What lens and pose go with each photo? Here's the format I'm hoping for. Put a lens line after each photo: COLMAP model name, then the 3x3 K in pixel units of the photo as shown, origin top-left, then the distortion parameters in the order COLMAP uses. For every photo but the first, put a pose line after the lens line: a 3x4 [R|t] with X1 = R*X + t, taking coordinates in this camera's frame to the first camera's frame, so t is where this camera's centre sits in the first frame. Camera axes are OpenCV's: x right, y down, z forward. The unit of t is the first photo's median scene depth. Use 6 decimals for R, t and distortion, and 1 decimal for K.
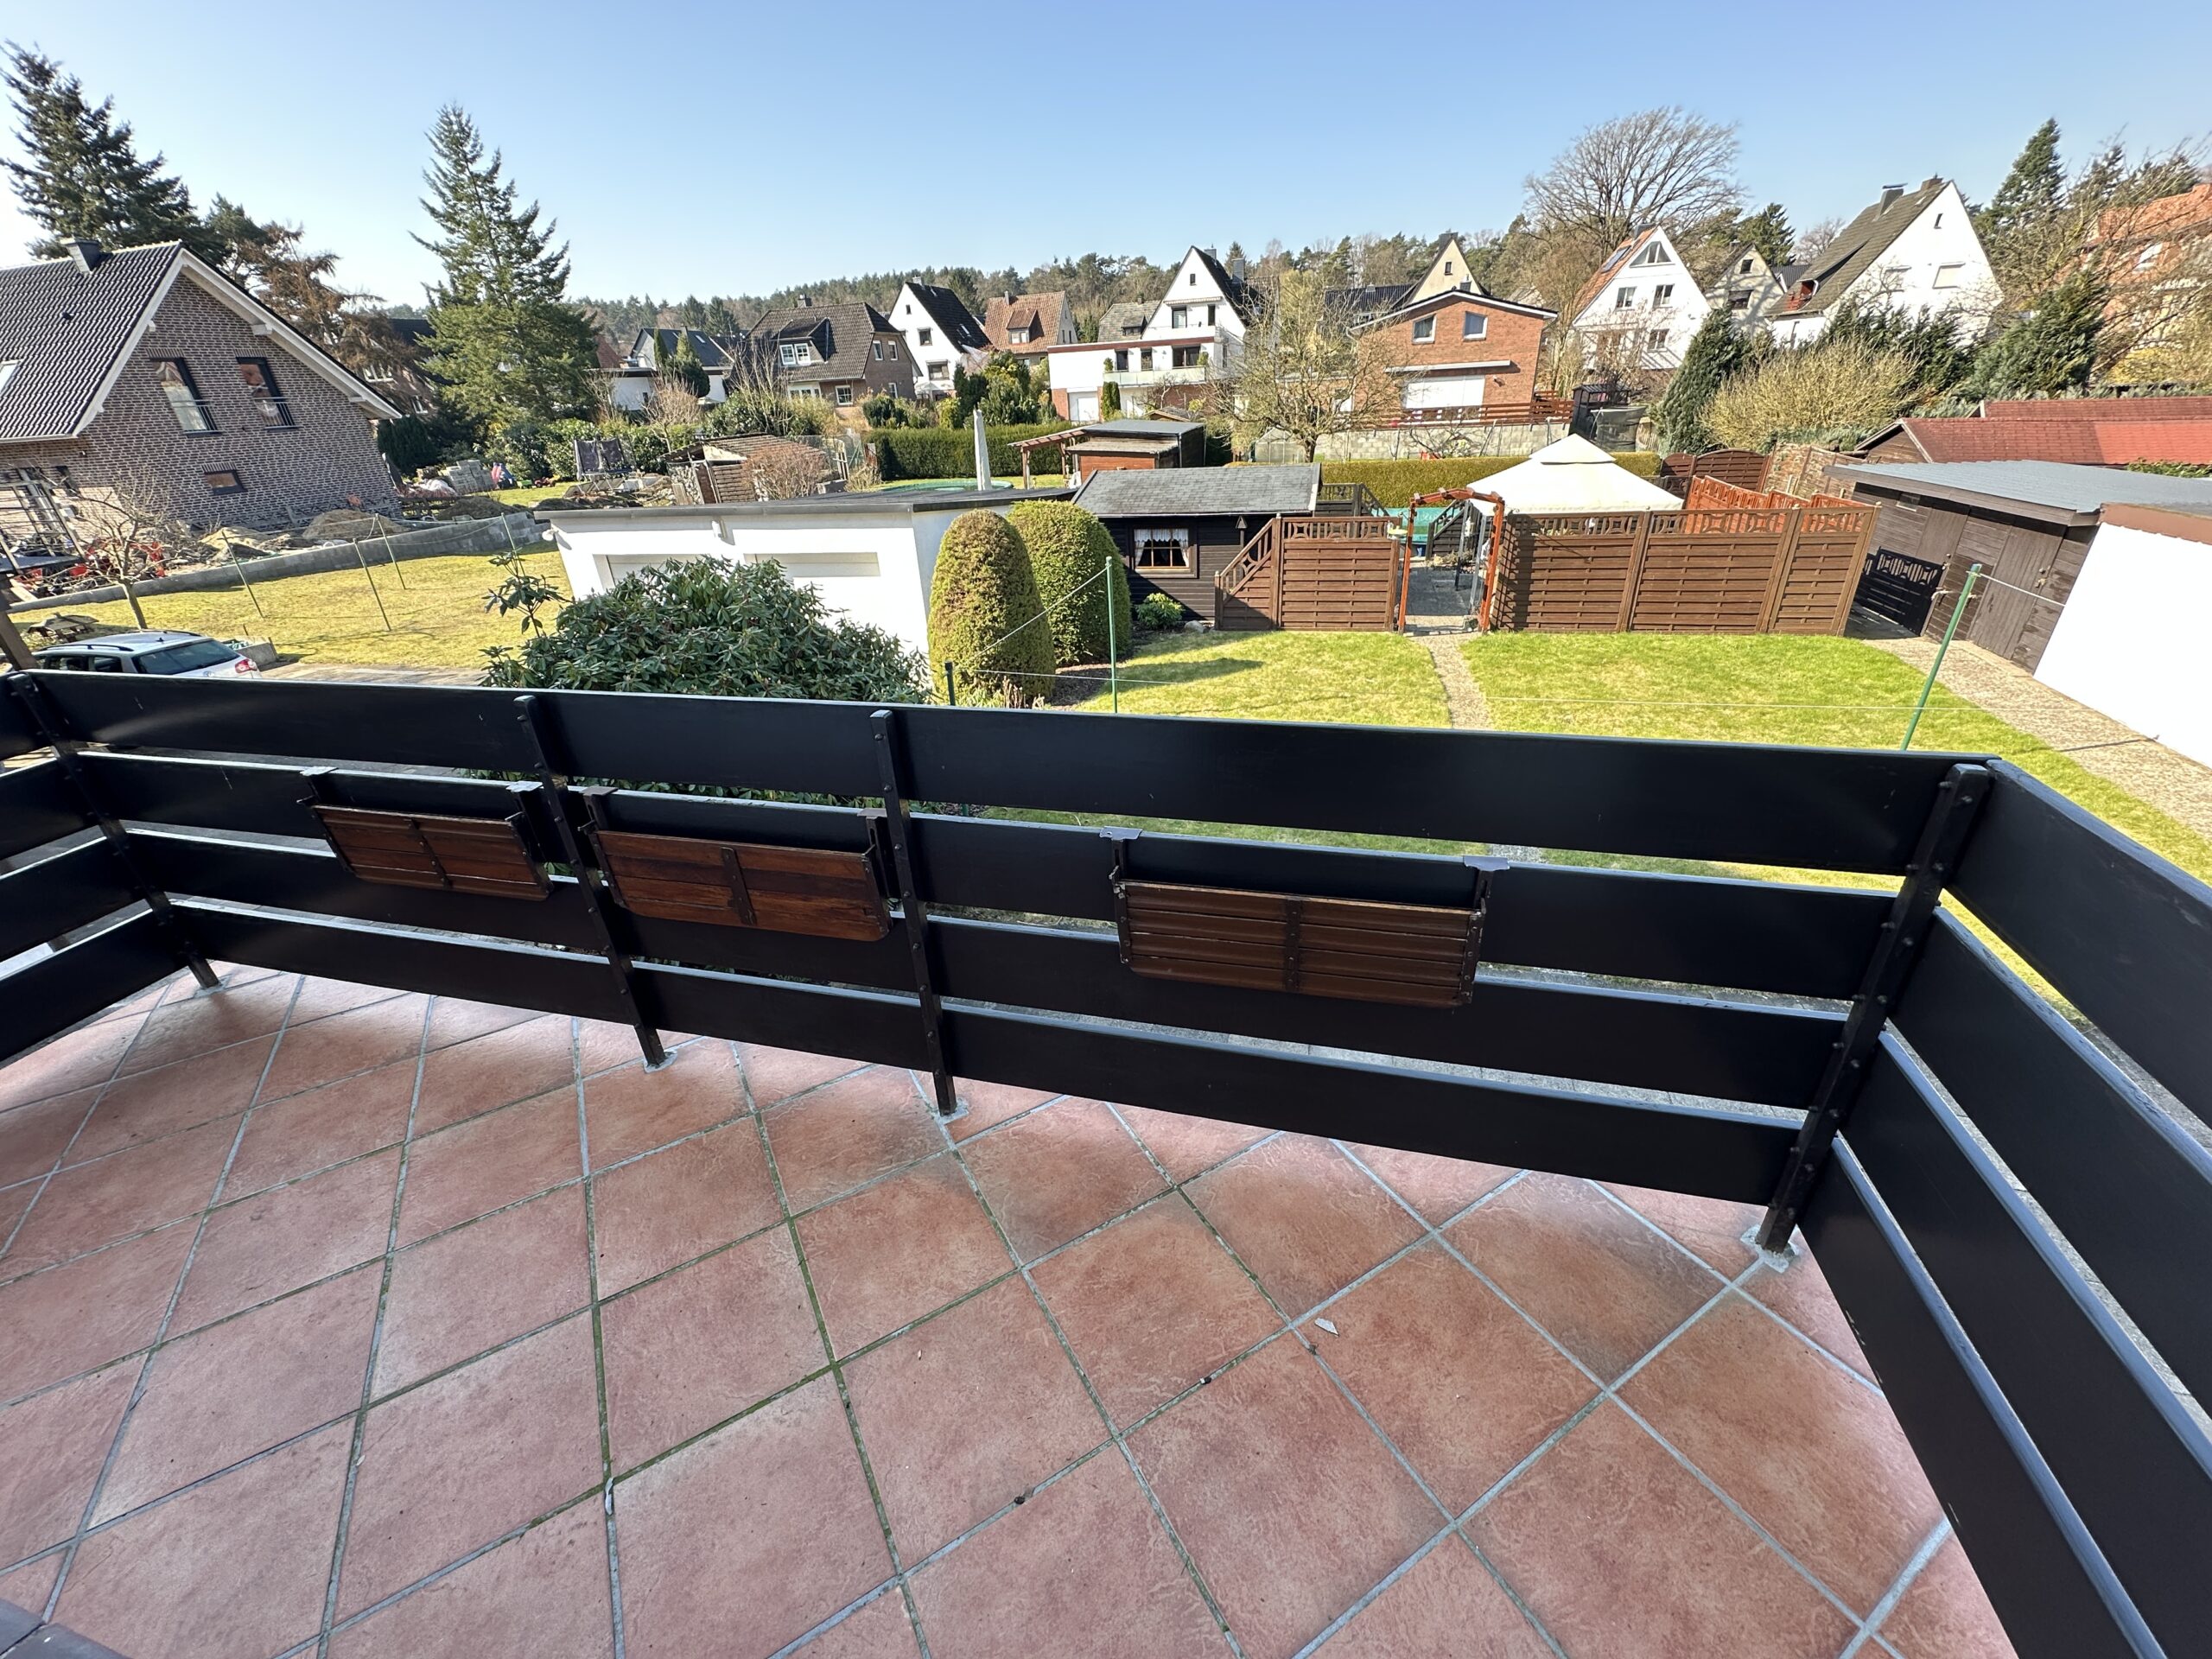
lens RADIAL K [[872.3, 0, 1097.9], [0, 872.3, 828.1], [0, 0, 1]] dist [-0.009781, 0.000782]
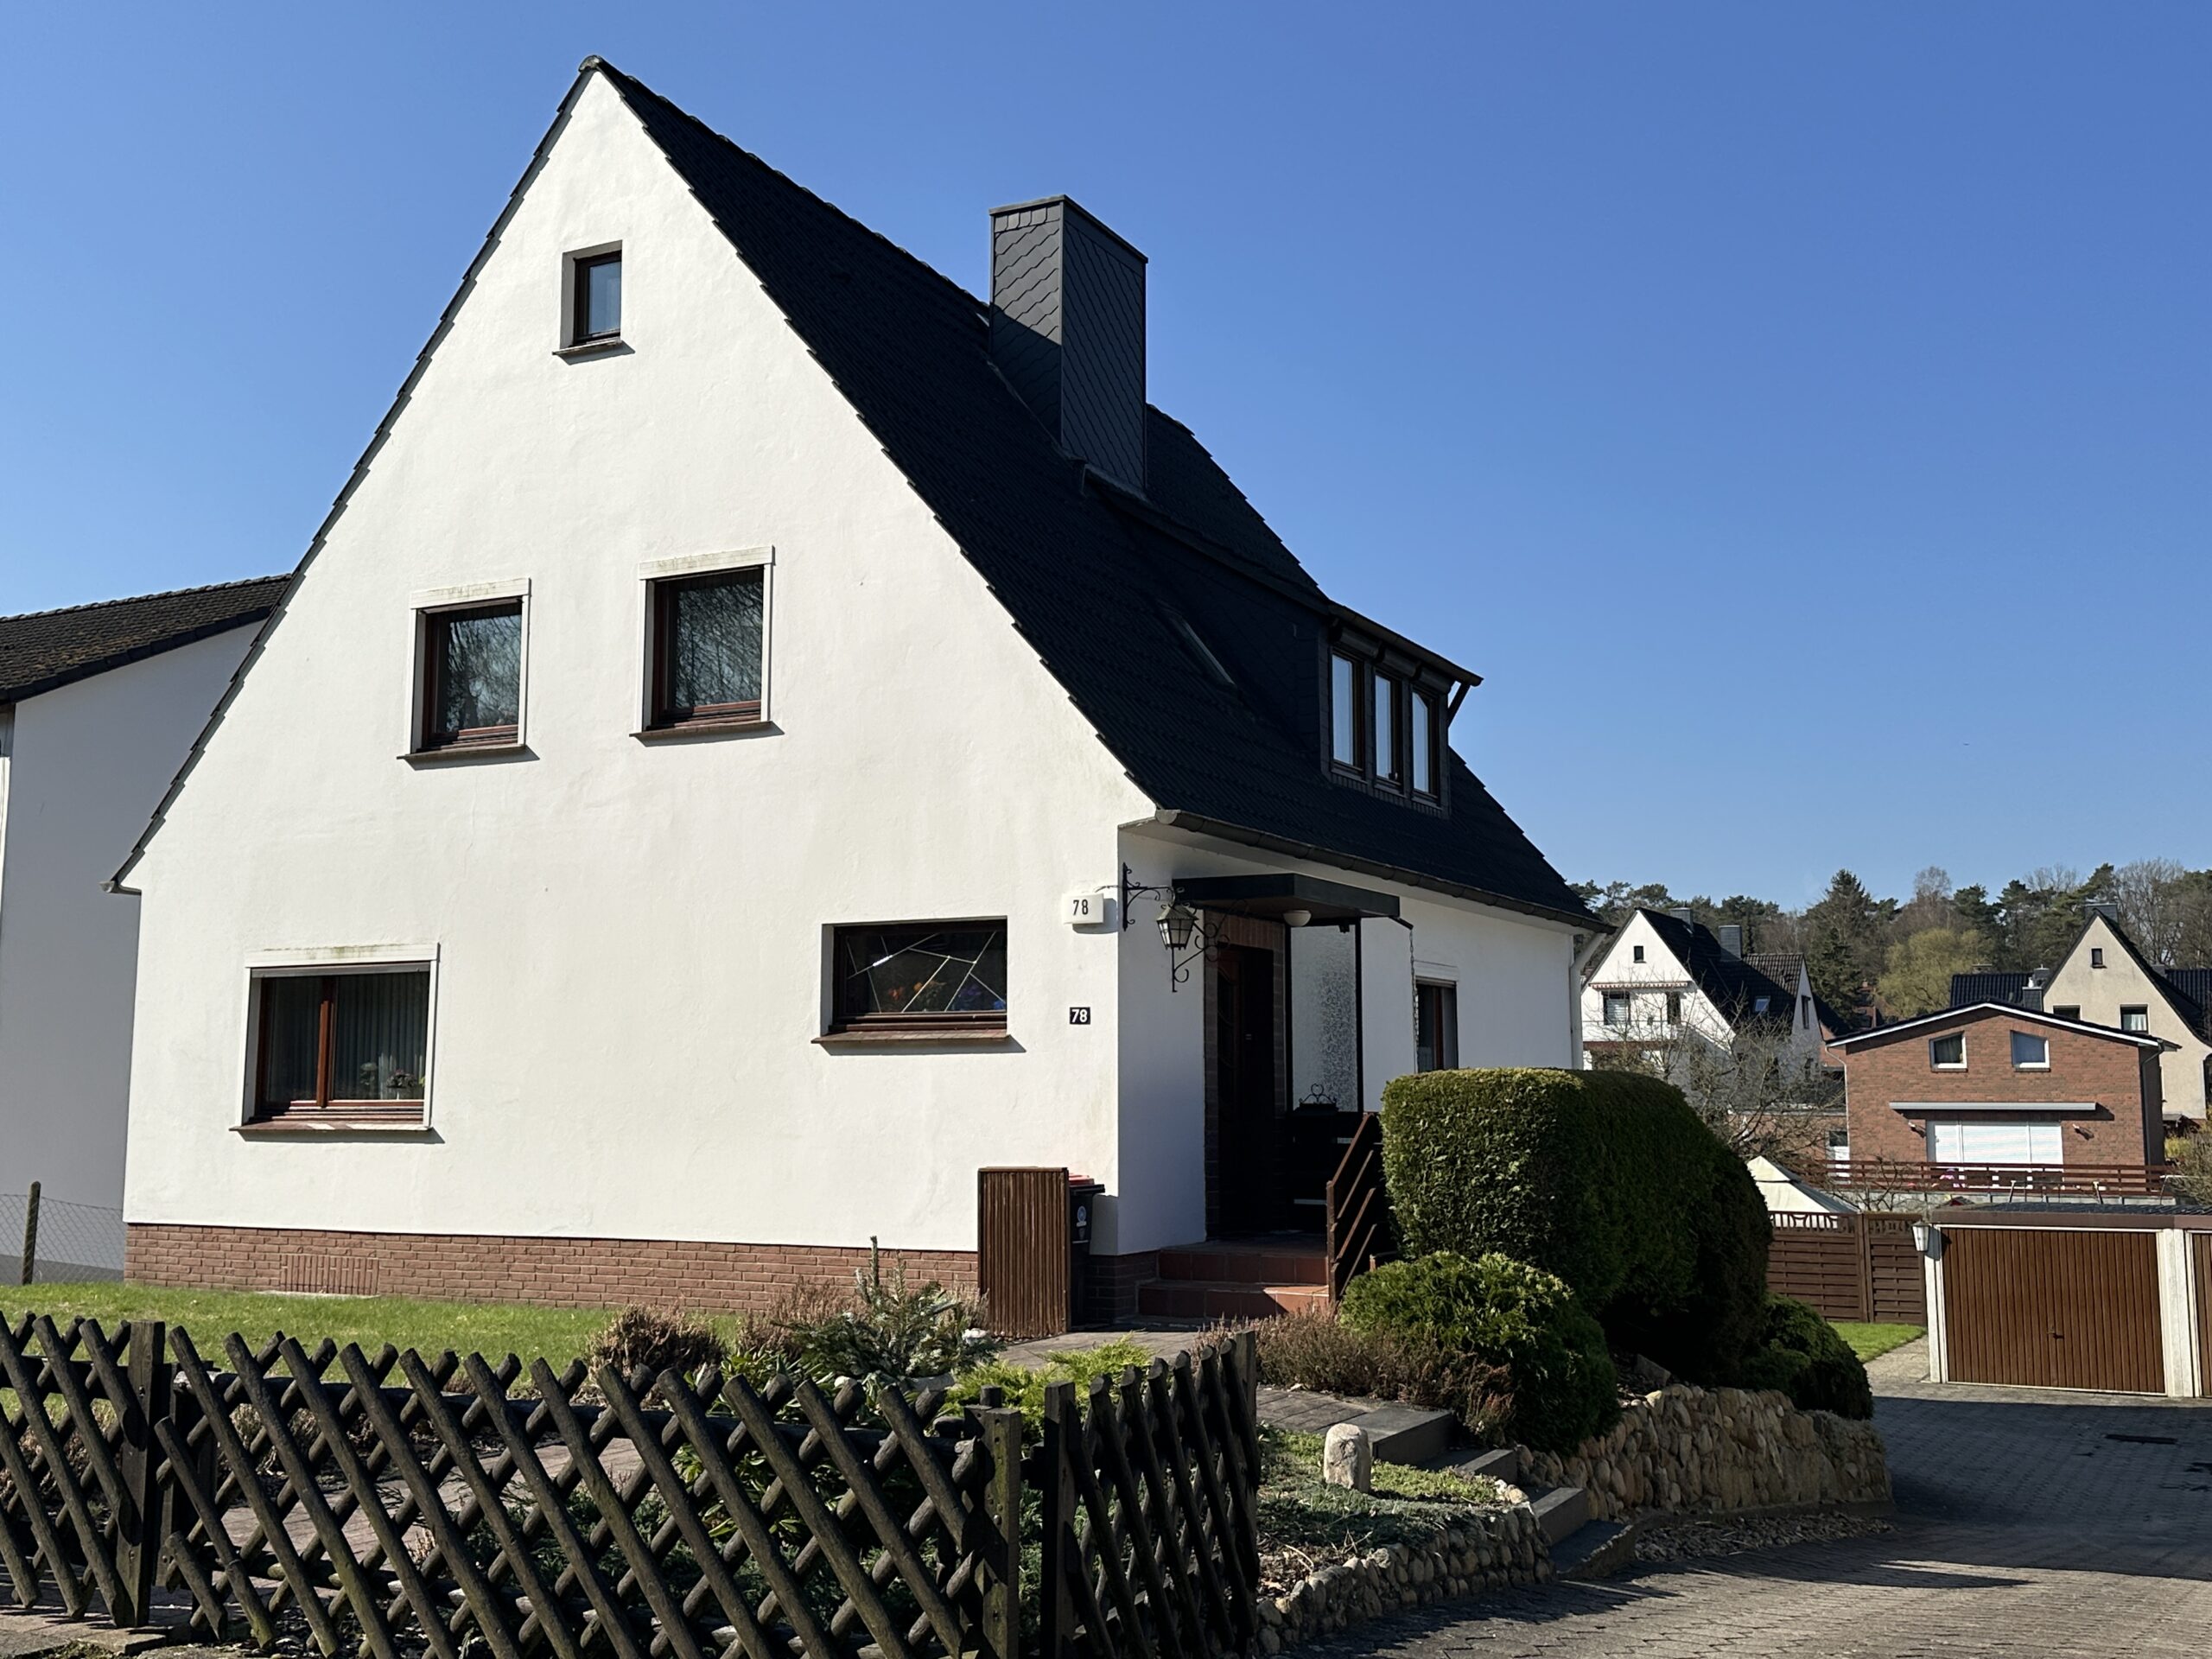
lens RADIAL K [[2246.1, 0, 1100.6], [0, 2246.1, 828.7], [0, 0, 1]] dist [0.033829, 0.000000]
pose [[0.974358, 0.032237, -0.222681, 0.107978], [-0.151222, 0.826652, -0.542014, 0.218219], [0.166606, 0.561790, 0.810330, -0.415435]]
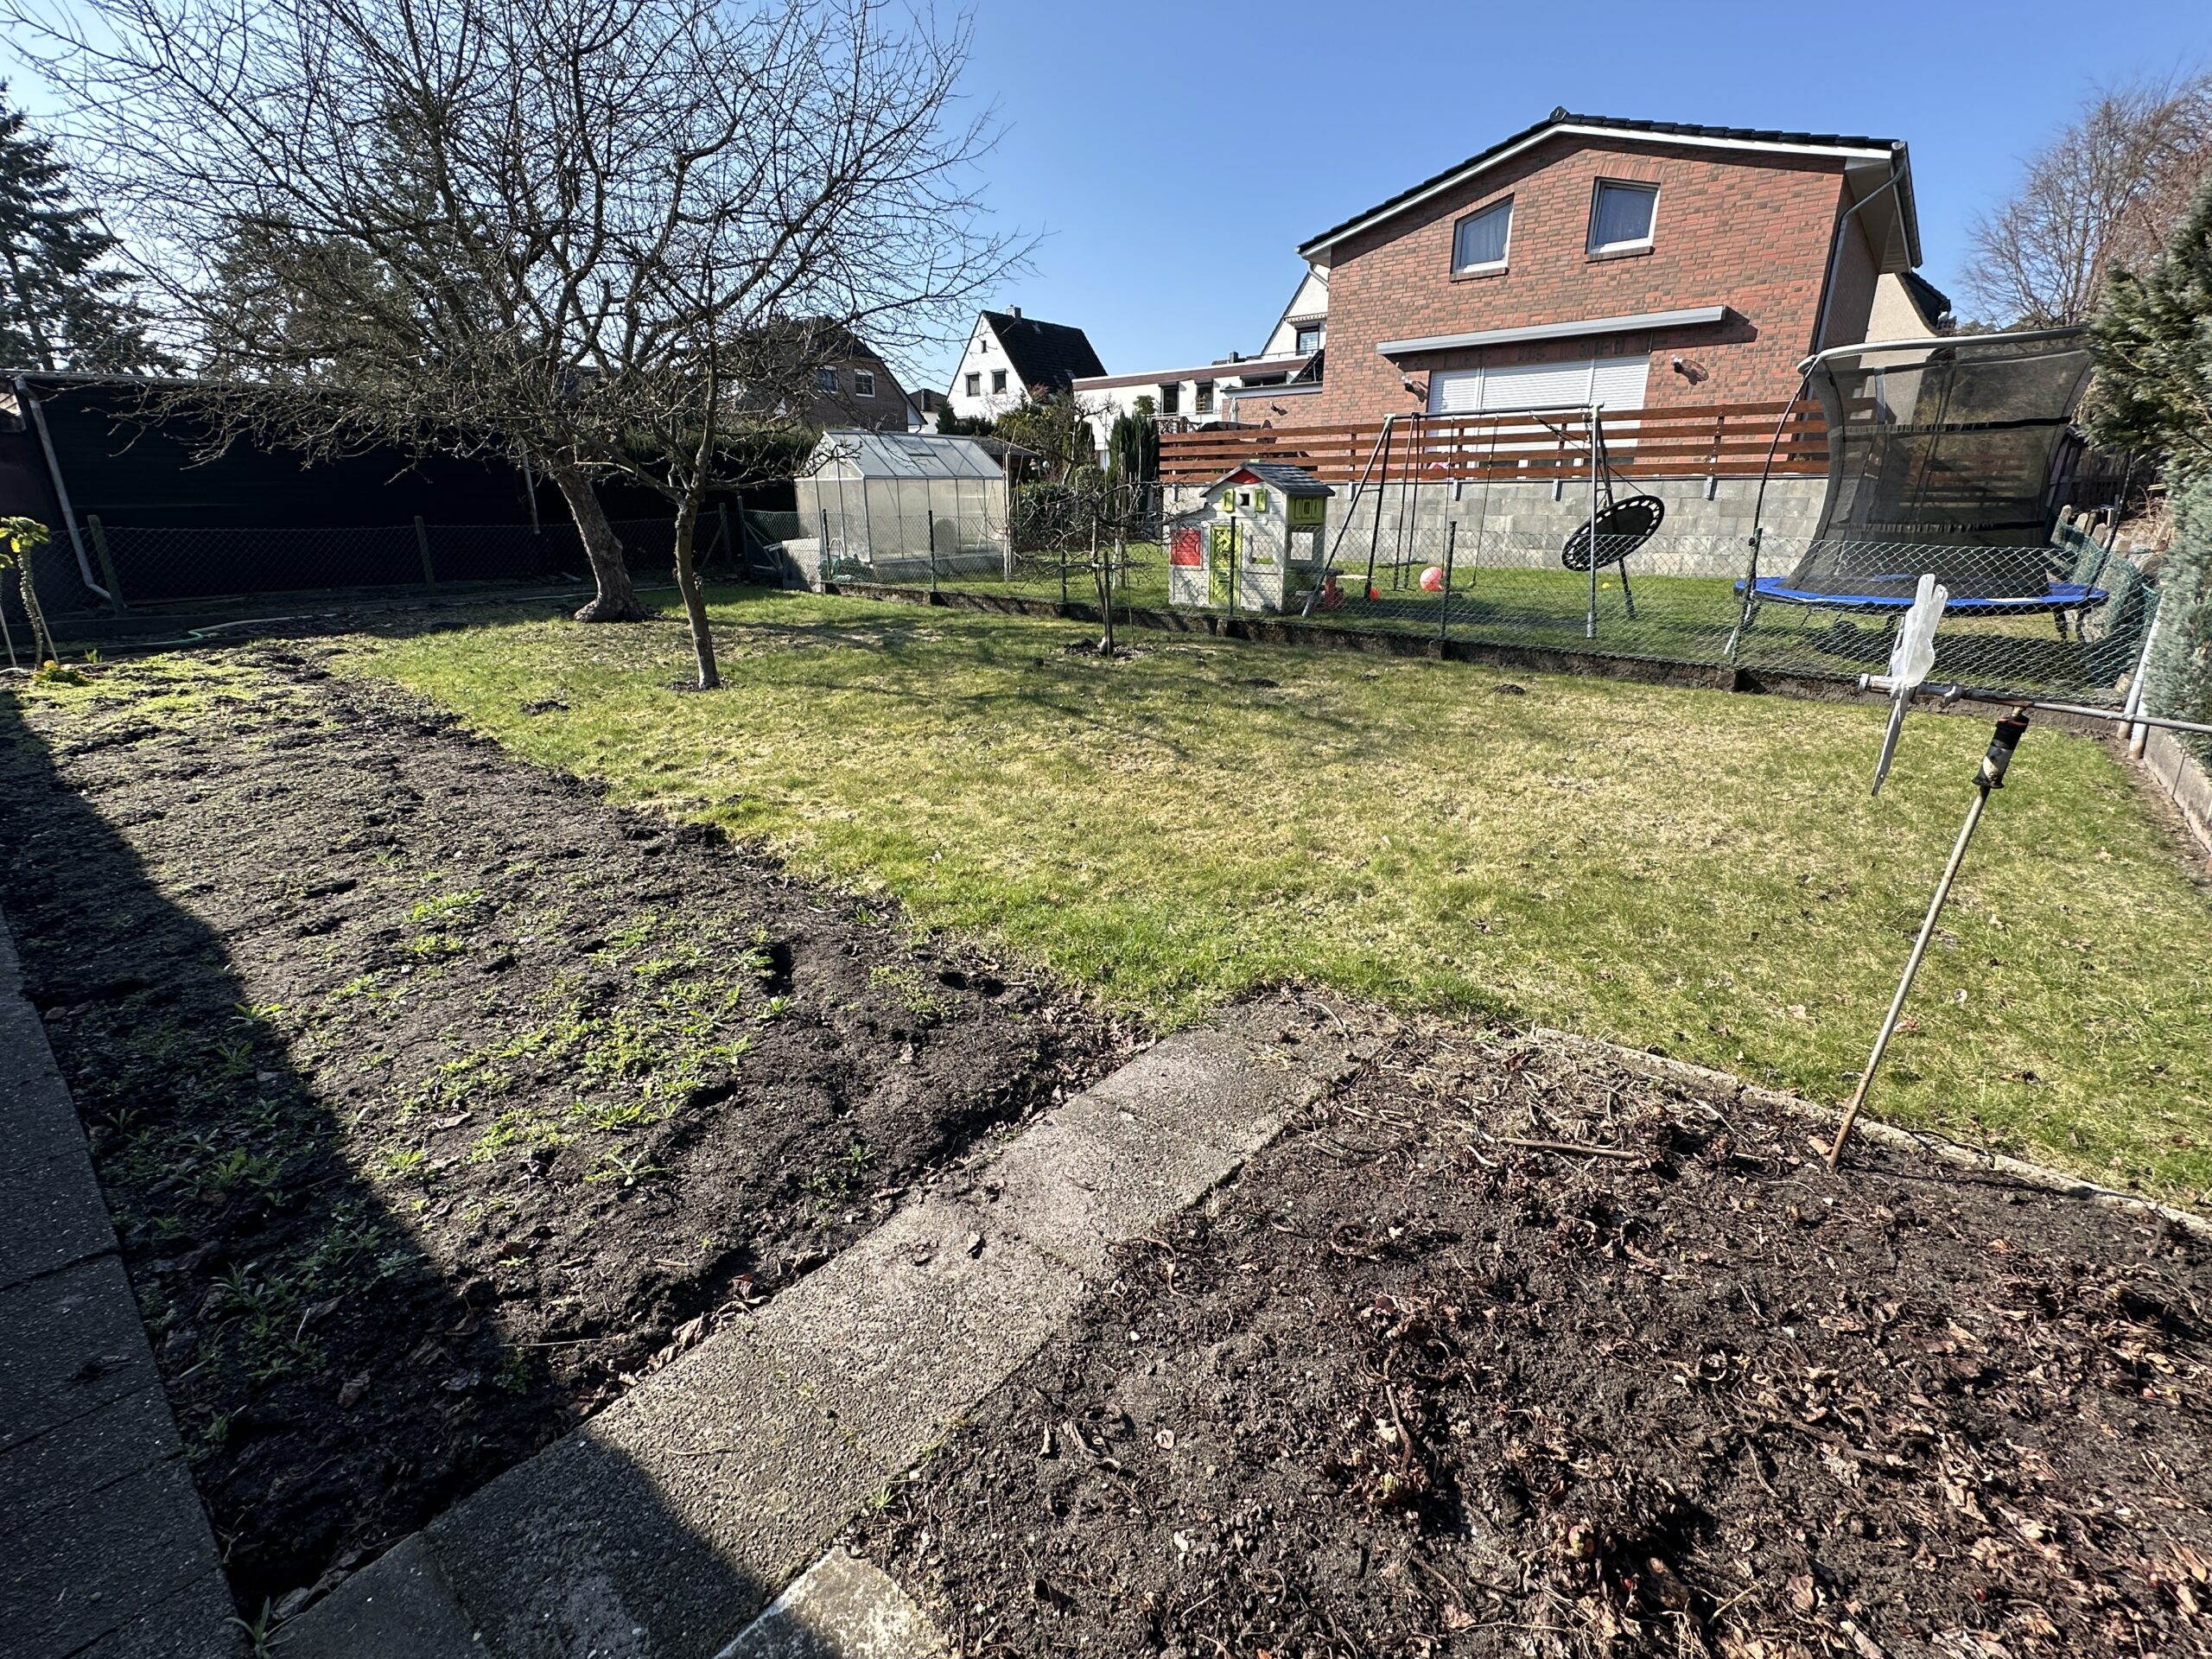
lens RADIAL K [[967.7, 0, 1110.9], [0, 967.7, 828.7], [0, 0, 1]] dist [-0.009235, 0.000443]
pose [[0.915337, 0.175578, -0.362395, 0.336522], [-0.224506, 0.969604, -0.097293, -0.204056], [0.334297, 0.170416, 0.926932, 0.486035]]
